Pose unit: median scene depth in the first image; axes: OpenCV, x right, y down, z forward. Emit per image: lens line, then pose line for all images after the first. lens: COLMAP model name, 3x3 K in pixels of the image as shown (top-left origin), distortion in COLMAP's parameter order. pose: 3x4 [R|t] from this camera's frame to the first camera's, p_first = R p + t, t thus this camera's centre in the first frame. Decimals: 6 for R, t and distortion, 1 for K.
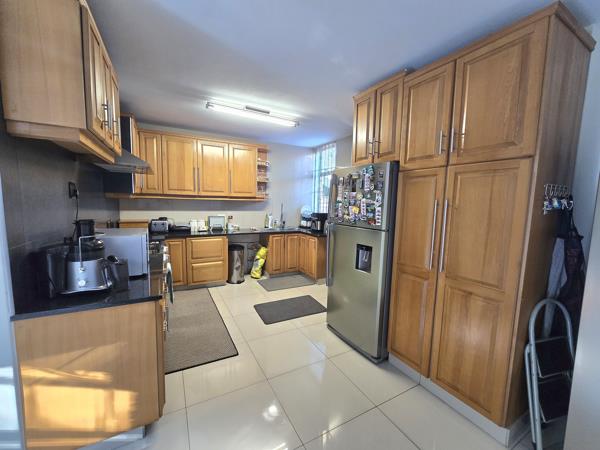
lens RADIAL K [[244.7, 0, 299.7], [0, 244.7, 226.4], [0, 0, 1]] dist [-0.007214, 0.002541]
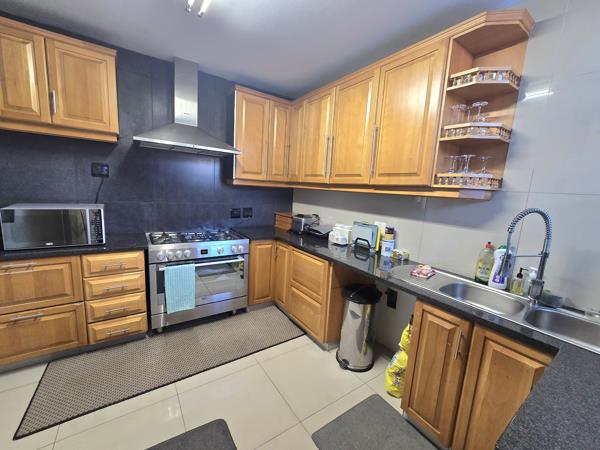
lens RADIAL K [[244.7, 0, 299.4], [0, 244.7, 225.2], [0, 0, 1]] dist [-0.007214, 0.002541]
pose [[0.098747, 0.134049, -0.986042, 0.175481], [-0.147534, 0.981907, 0.118712, -0.079136], [0.984115, 0.133753, 0.116737, 0.792473]]
